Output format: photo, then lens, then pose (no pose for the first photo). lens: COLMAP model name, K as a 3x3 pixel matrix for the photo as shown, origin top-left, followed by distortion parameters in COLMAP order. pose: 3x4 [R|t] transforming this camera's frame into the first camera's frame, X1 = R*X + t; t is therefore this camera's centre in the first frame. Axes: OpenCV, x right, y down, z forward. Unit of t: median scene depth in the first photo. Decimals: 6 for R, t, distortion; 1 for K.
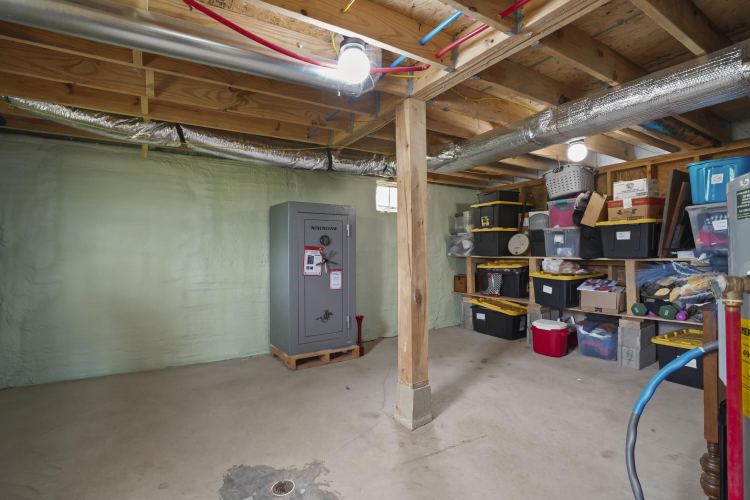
lens RADIAL K [[357.0, 0, 372.3], [0, 357.0, 247.6], [0, 0, 1]] dist [-0.024152, 0.001696]
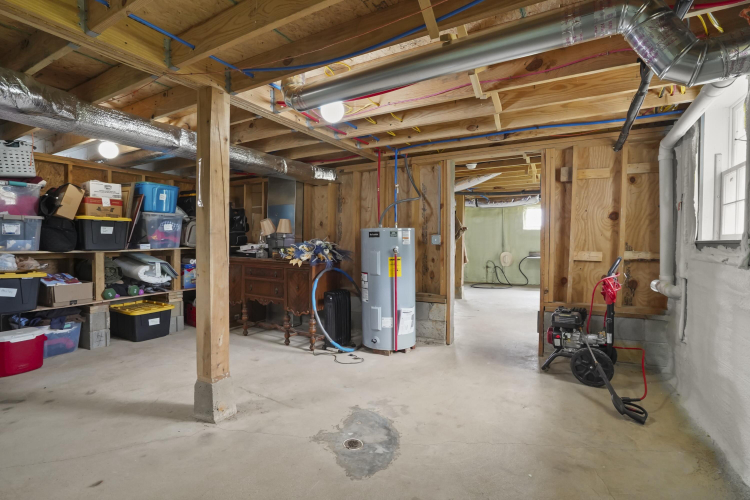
lens RADIAL K [[357.0, 0, 373.2], [0, 357.0, 250.2], [0, 0, 1]] dist [-0.024152, 0.001696]
pose [[-0.487360, -0.010397, 0.873139, -0.696051], [-0.005690, 0.999946, 0.008731, 0.014932], [-0.873182, -0.000713, -0.487393, 0.808699]]
